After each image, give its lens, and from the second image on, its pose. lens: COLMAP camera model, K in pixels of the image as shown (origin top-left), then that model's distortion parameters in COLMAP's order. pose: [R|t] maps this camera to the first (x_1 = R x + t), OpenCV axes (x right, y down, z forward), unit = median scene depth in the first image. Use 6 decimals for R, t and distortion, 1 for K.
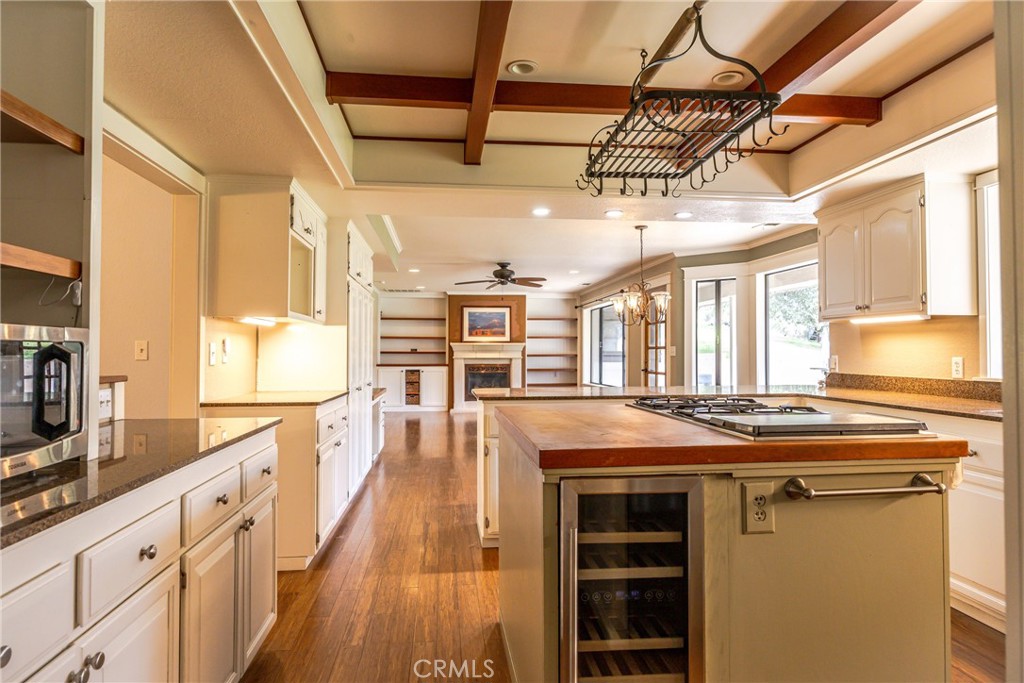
lens RADIAL K [[654.1, 0, 512.9], [0, 654.1, 339.9], [0, 0, 1]] dist [0.002643, 0.000241]
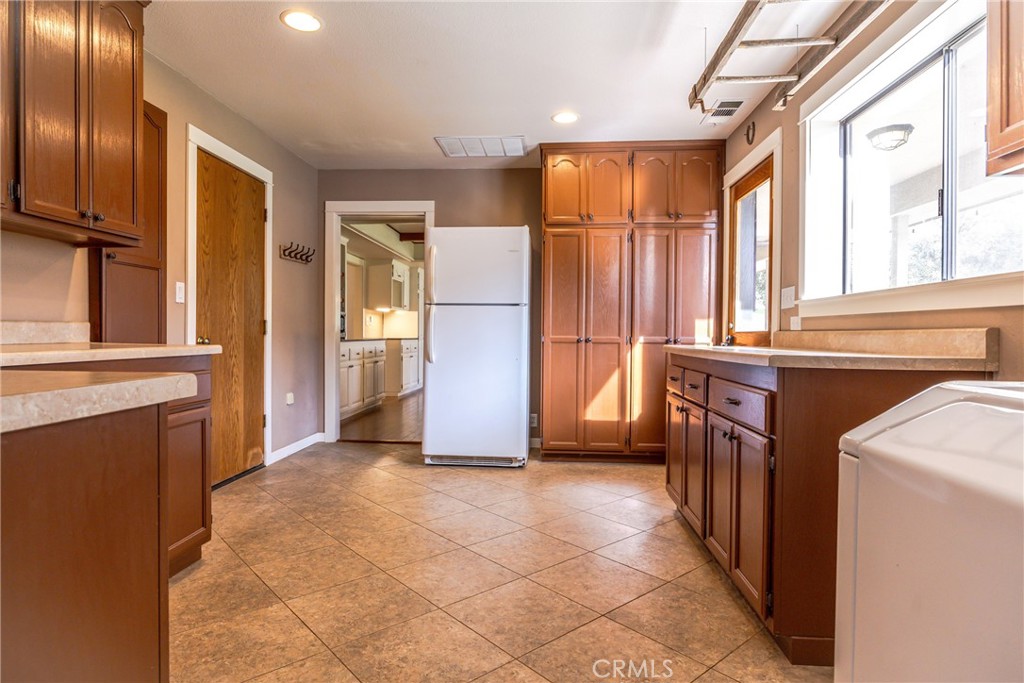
lens RADIAL K [[581.9, 0, 510.2], [0, 581.9, 340.7], [0, 0, 1]] dist [-0.001492, -0.000118]
pose [[0.984079, 0.001667, -0.177721, 0.538426], [0.002824, 0.999683, 0.025018, 0.038561], [0.177707, -0.025121, 0.983763, -1.229125]]
